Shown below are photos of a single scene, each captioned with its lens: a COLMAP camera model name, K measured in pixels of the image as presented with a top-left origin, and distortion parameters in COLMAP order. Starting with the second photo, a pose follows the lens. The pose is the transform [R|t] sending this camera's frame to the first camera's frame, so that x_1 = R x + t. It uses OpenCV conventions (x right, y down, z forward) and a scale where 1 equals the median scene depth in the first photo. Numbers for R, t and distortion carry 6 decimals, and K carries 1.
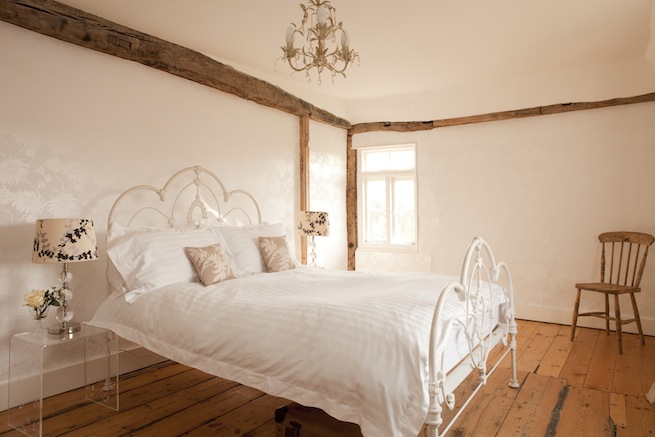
lens RADIAL K [[458.7, 0, 327.1], [0, 458.7, 218.7], [0, 0, 1]] dist [-0.059388, 0.002660]
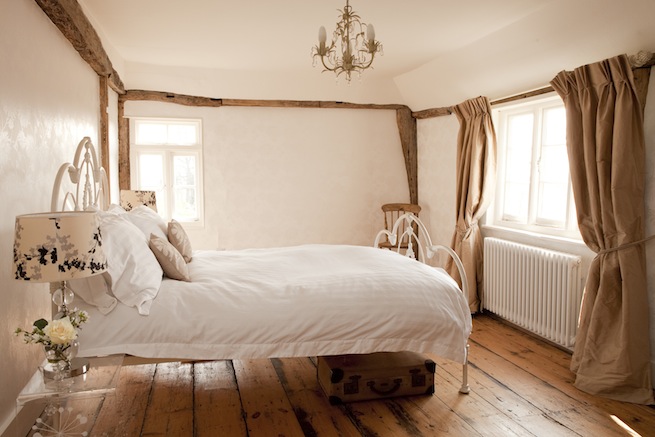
lens RADIAL K [[487.1, 0, 328.5], [0, 487.1, 217.8], [0, 0, 1]] dist [-0.058811, 0.000511]
pose [[0.665277, -0.054767, 0.744586, -0.448230], [0.007132, 0.997727, 0.067014, -0.021534], [-0.746563, -0.039272, 0.664155, 0.098725]]
